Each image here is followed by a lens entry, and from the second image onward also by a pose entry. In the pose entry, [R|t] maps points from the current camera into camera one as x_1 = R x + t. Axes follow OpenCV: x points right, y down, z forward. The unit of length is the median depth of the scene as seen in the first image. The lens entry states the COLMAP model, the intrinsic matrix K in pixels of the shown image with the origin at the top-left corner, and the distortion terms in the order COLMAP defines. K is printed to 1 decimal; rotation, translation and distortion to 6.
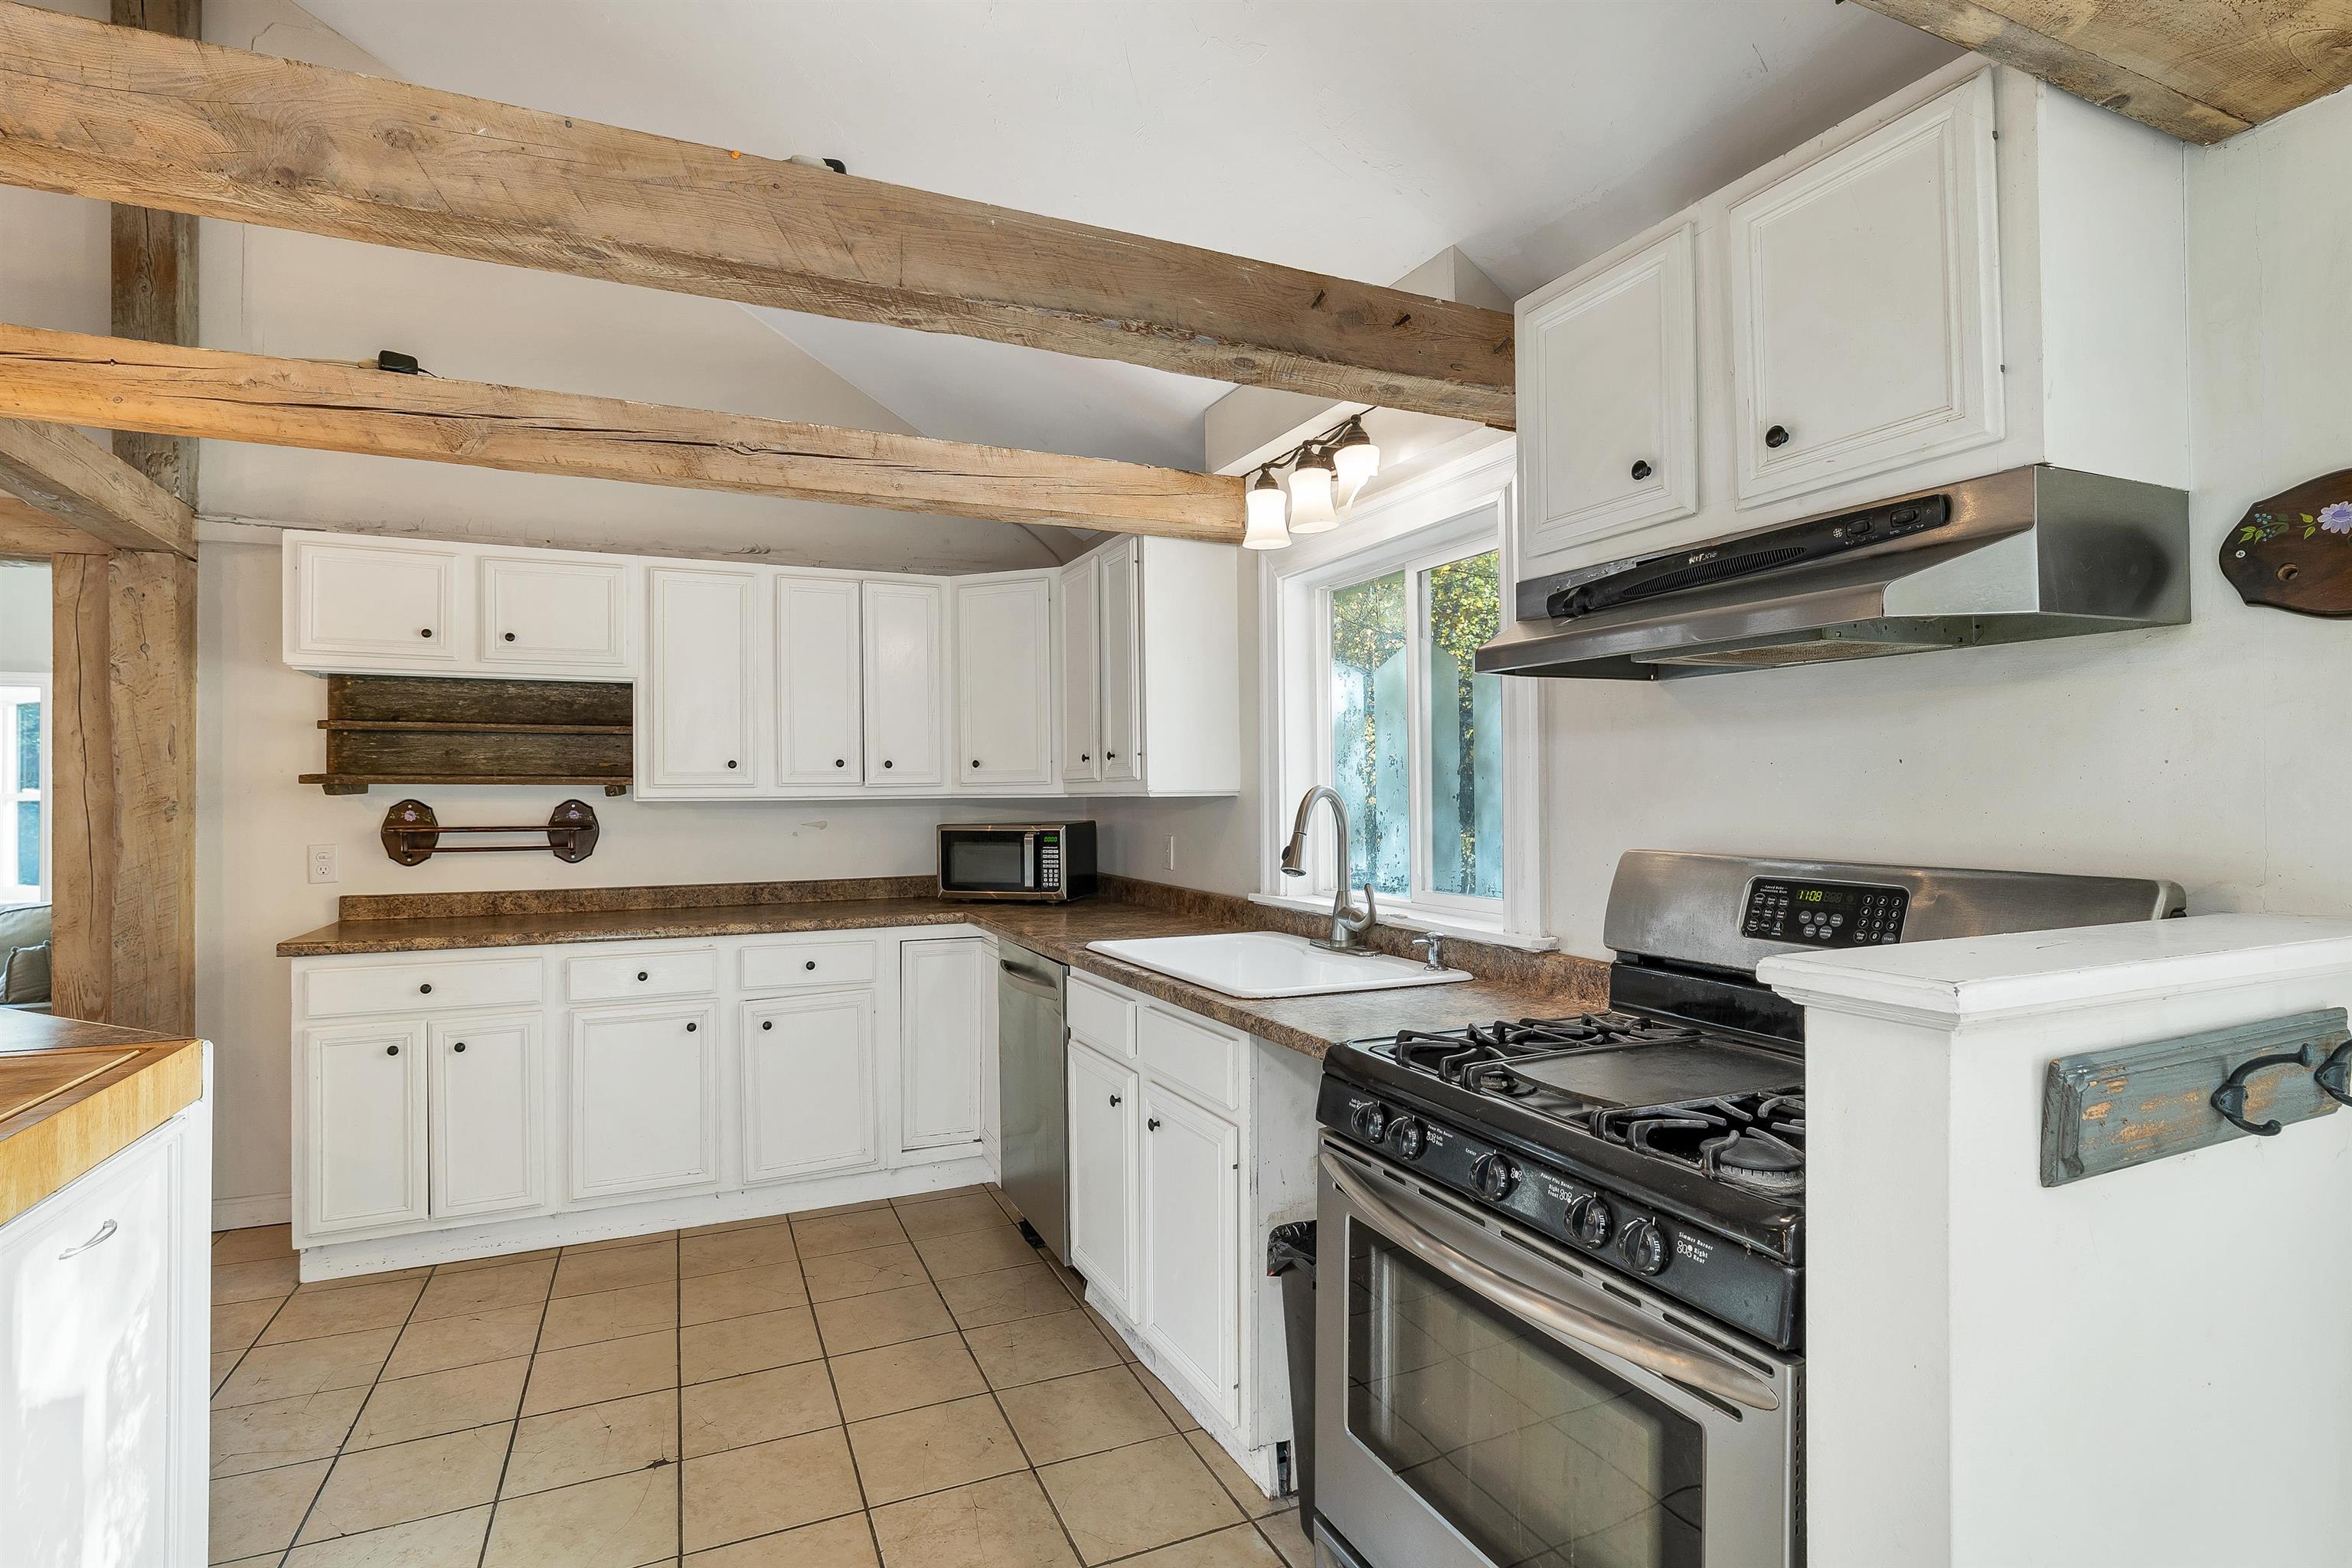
lens RADIAL K [[1131.5, 0, 1176.3], [0, 1131.5, 781.6], [0, 0, 1]] dist [-0.000497, -0.000905]
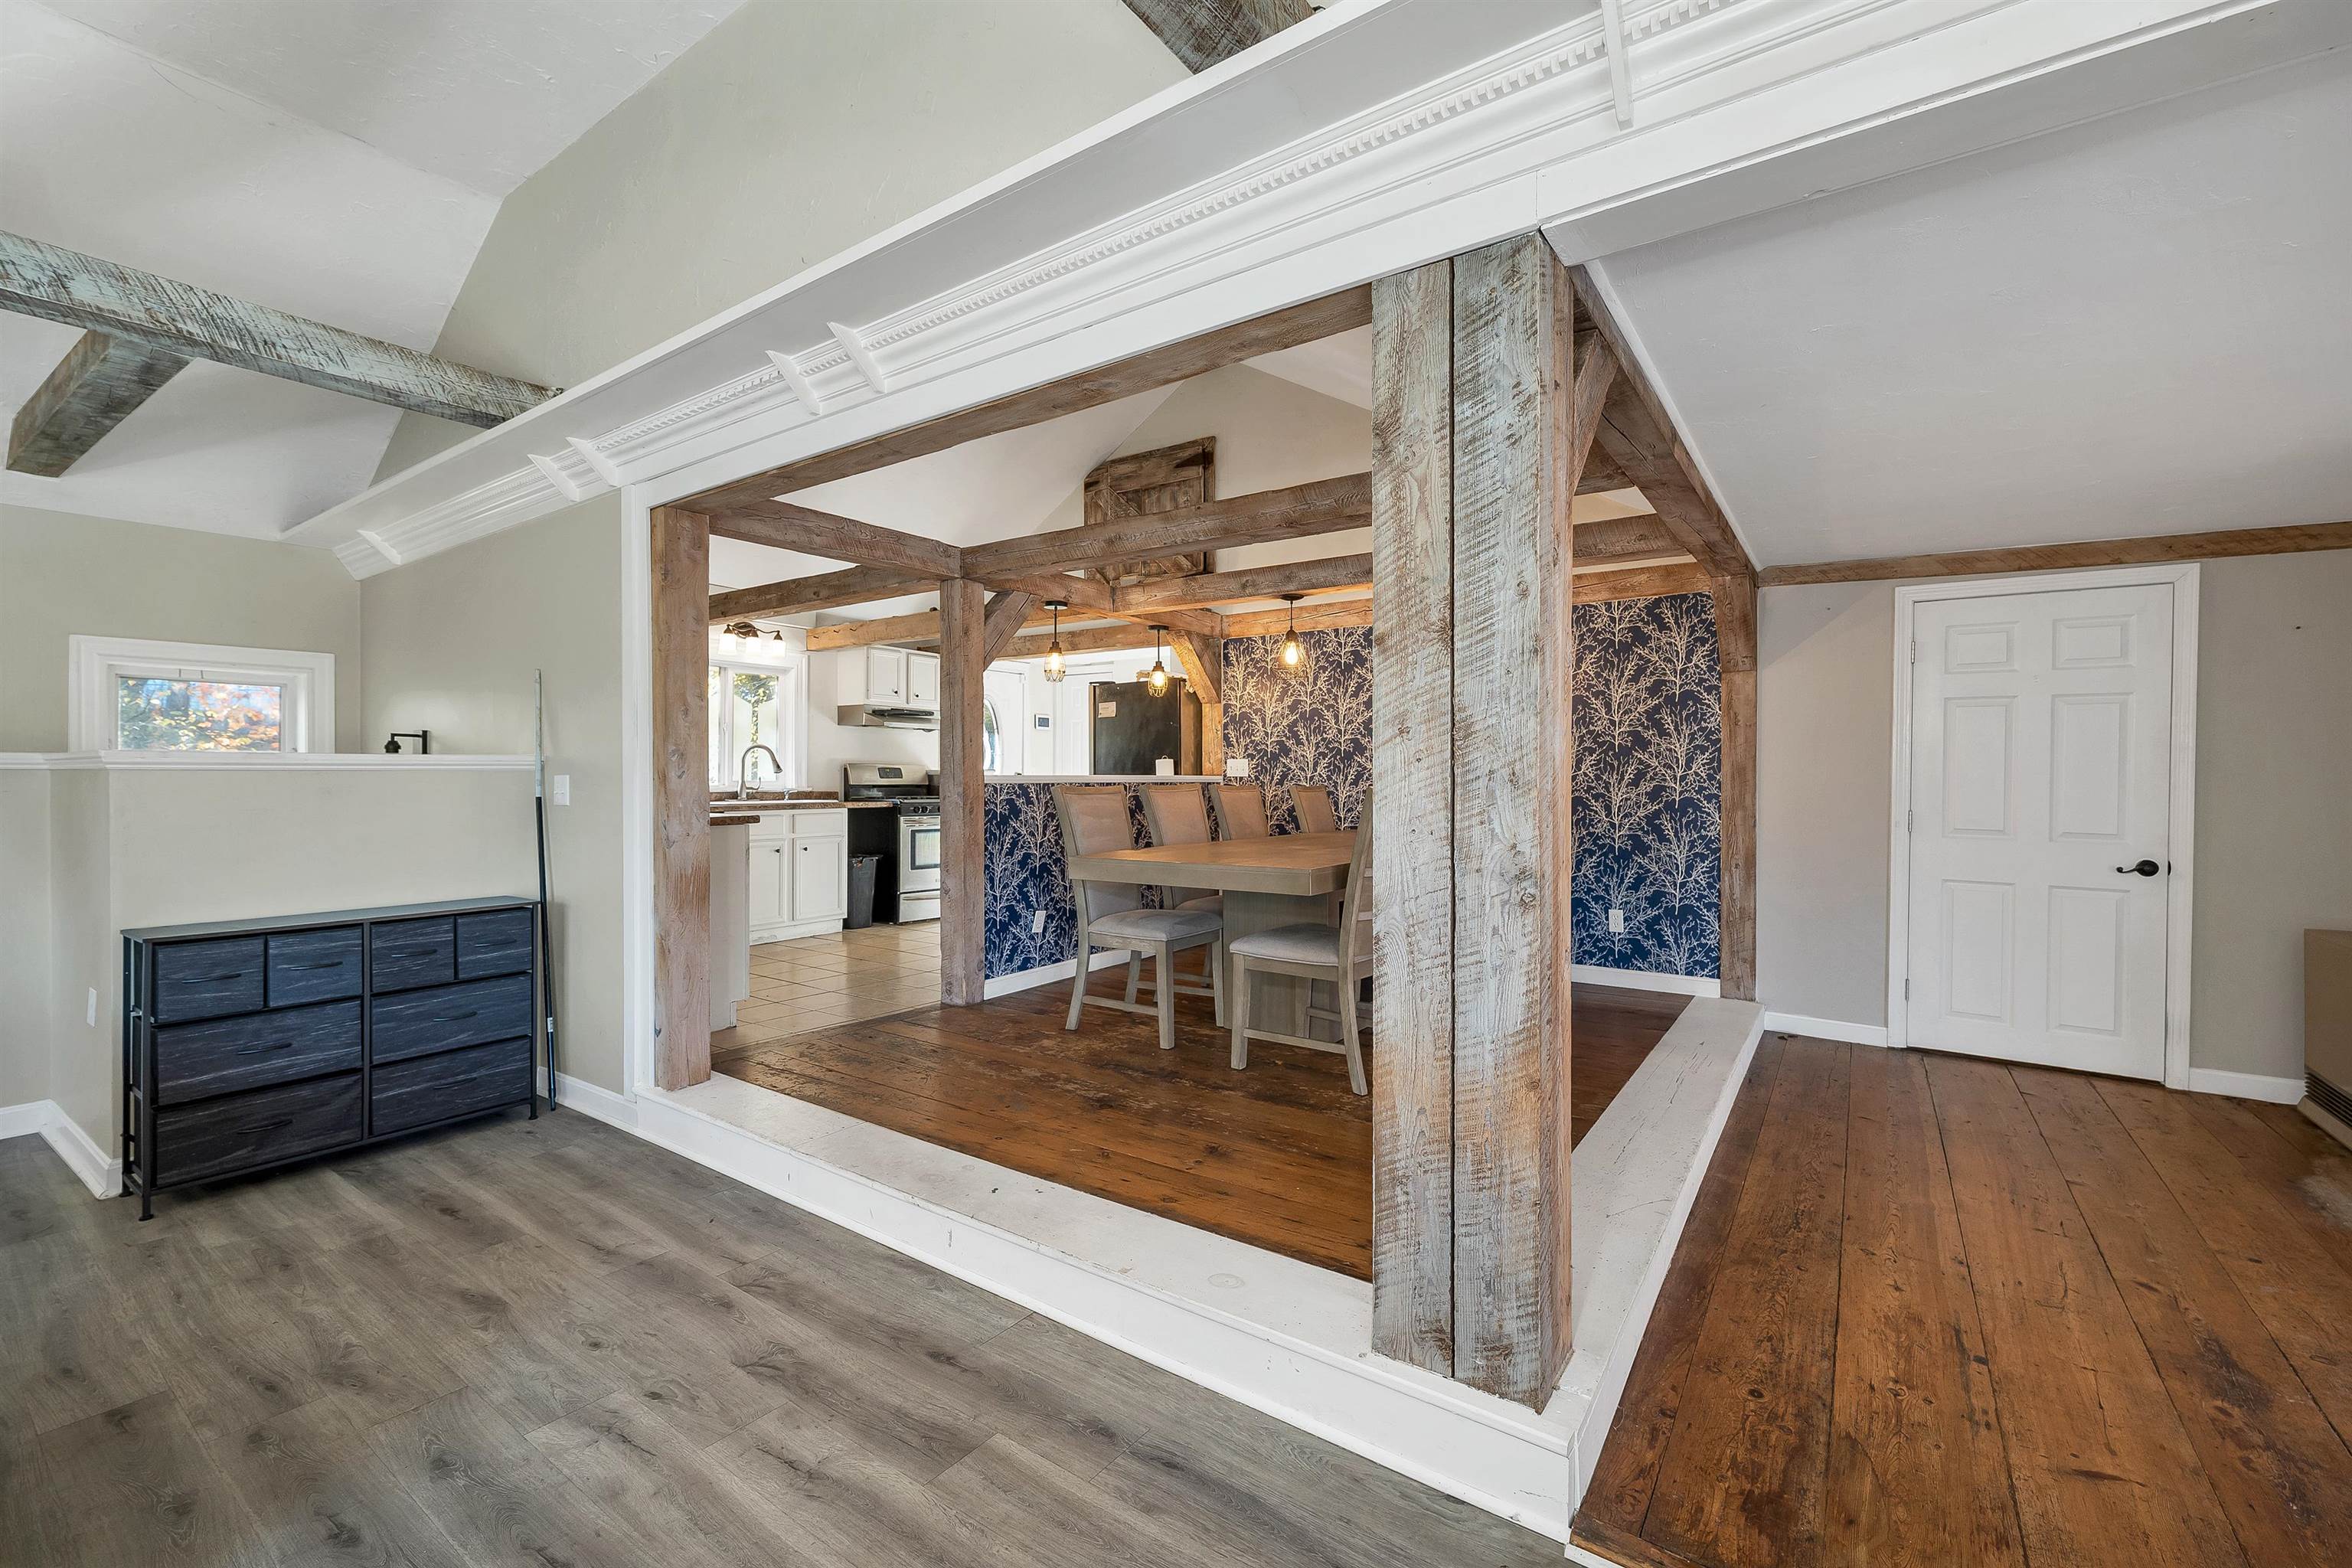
lens RADIAL K [[988.7, 0, 1171.5], [0, 988.7, 783.5], [0, 0, 1]] dist [0.001563, -0.001094]
pose [[-0.497780, -0.000053, 0.867303, -2.199155], [-0.010609, 0.999926, -0.006028, 0.089481], [-0.867238, -0.012202, -0.497744, 1.099294]]
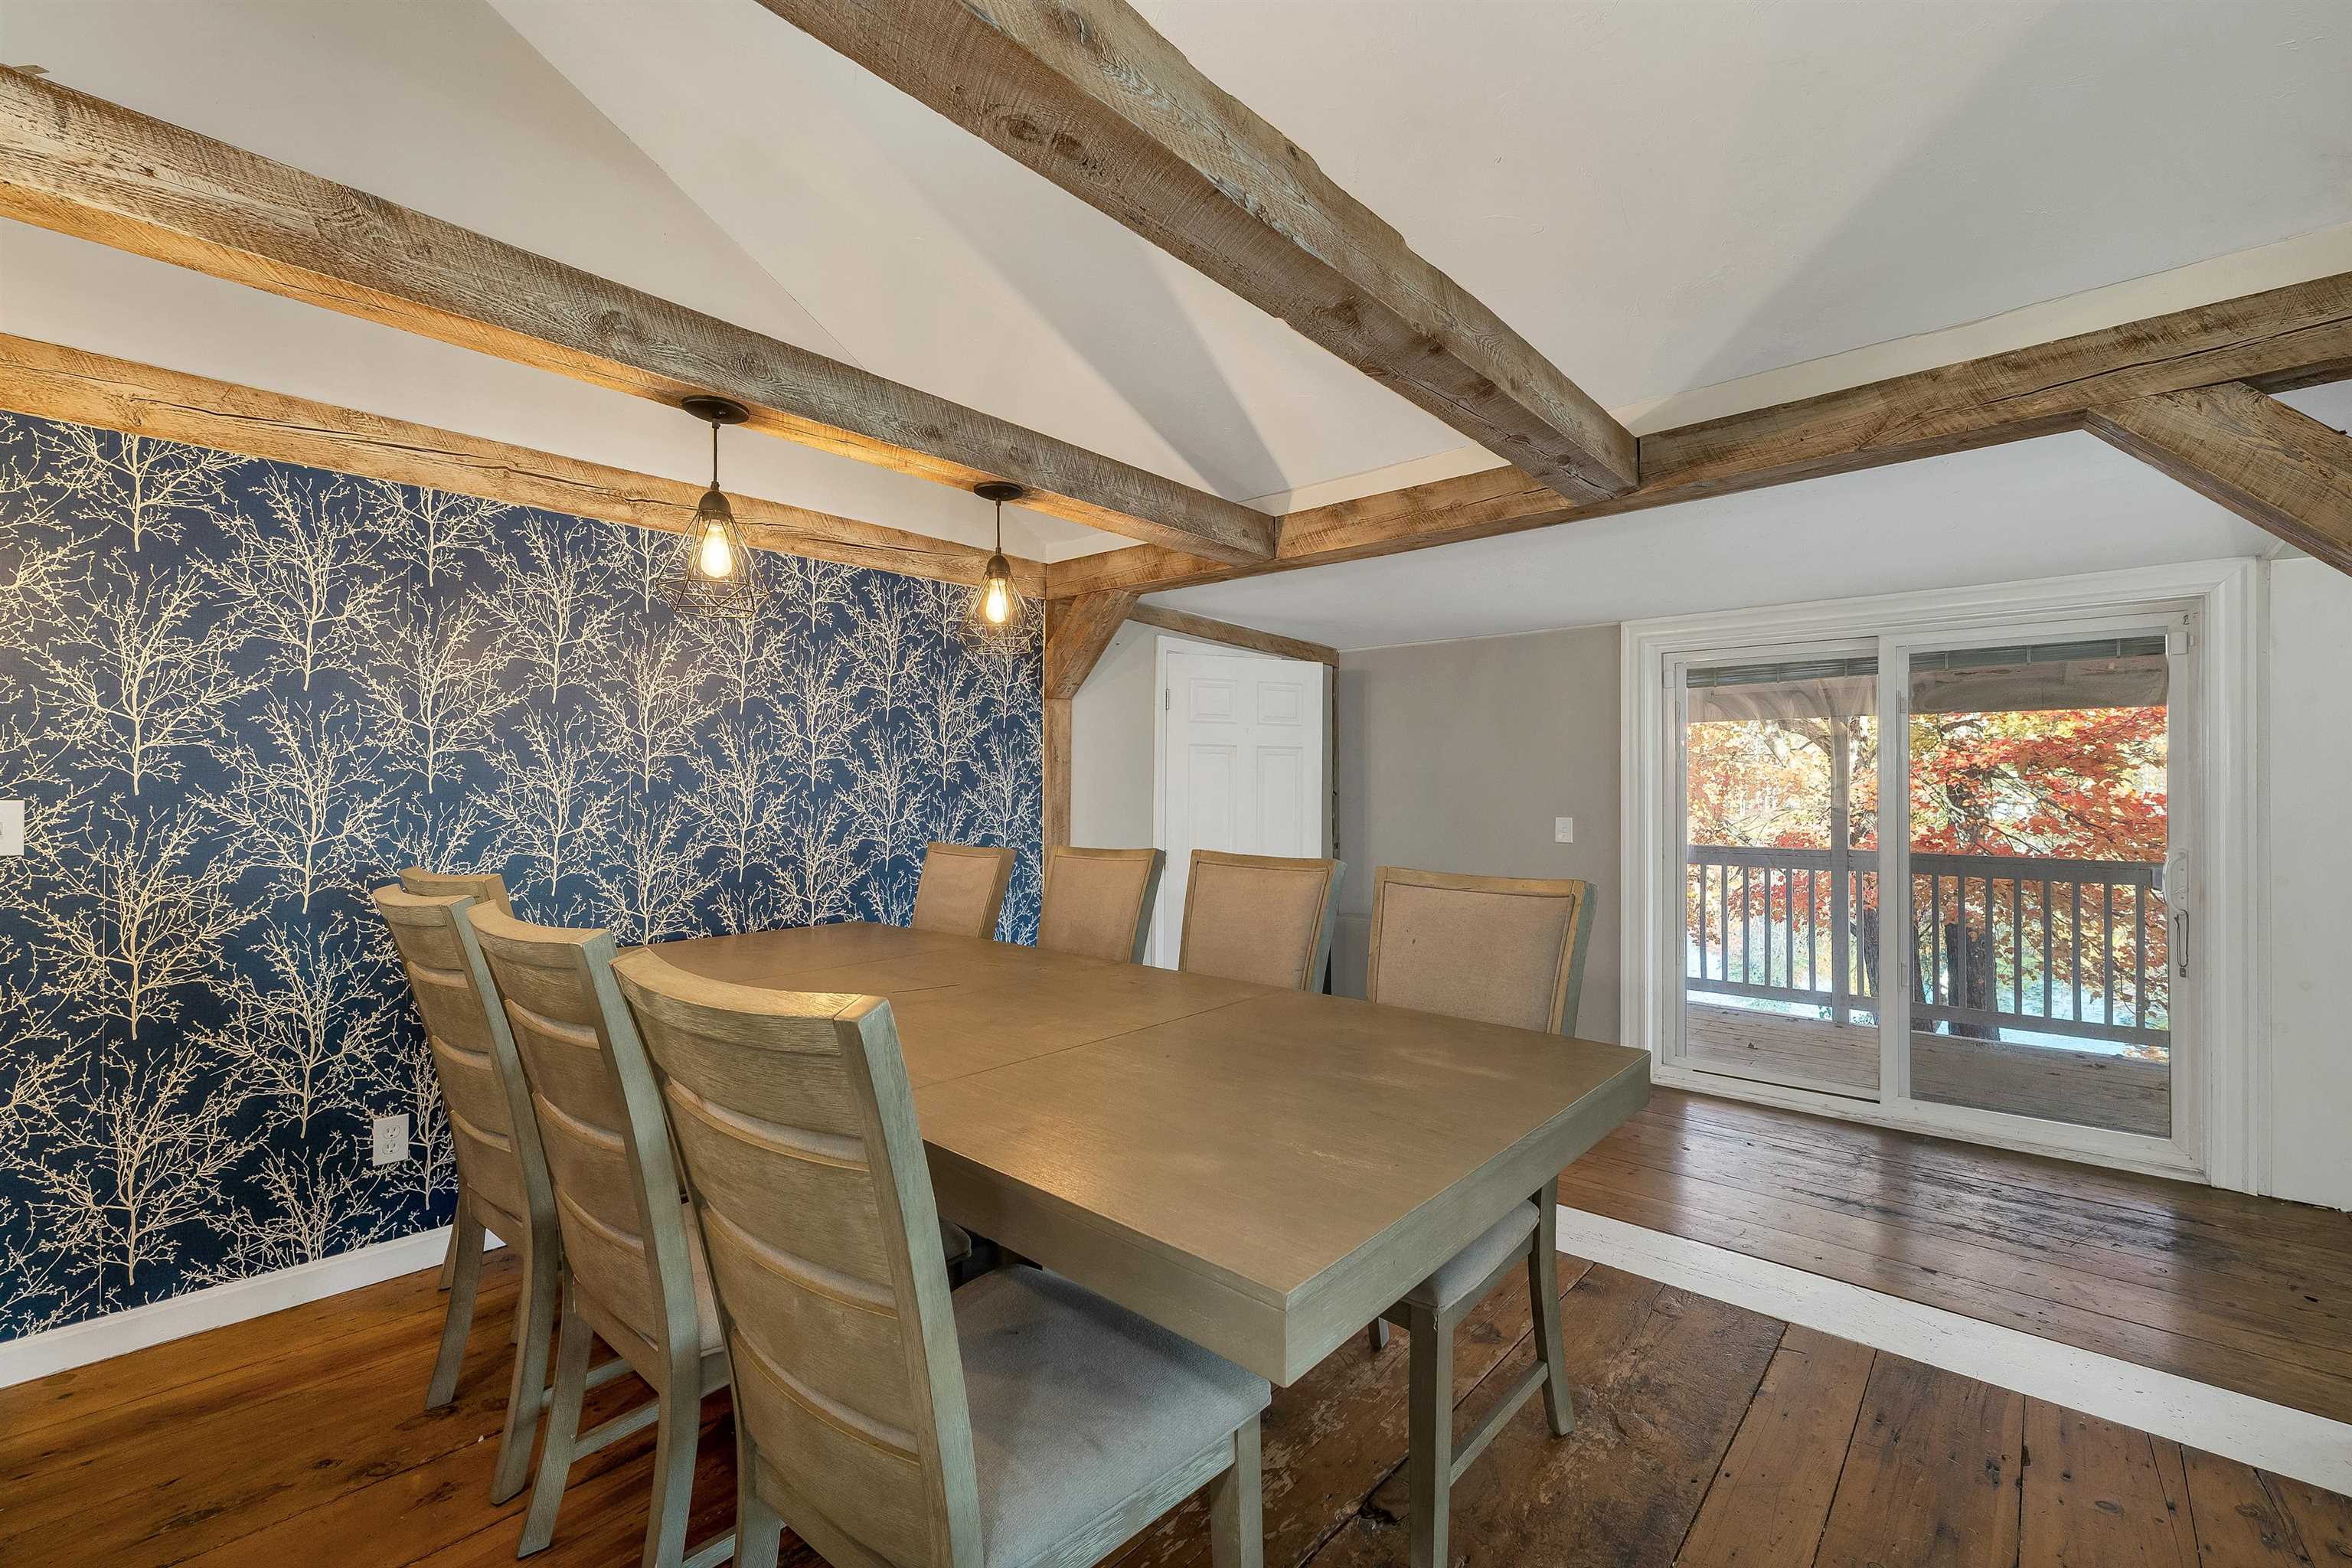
lens RADIAL K [[988.7, 0, 1176.1], [0, 988.7, 780.3], [0, 0, 1]] dist [0.001563, -0.001094]
pose [[-0.910036, 0.003614, -0.414514, -0.938065], [0.012502, 0.999746, -0.018732, 0.034165], [0.414341, -0.022229, -0.909850, 0.848310]]
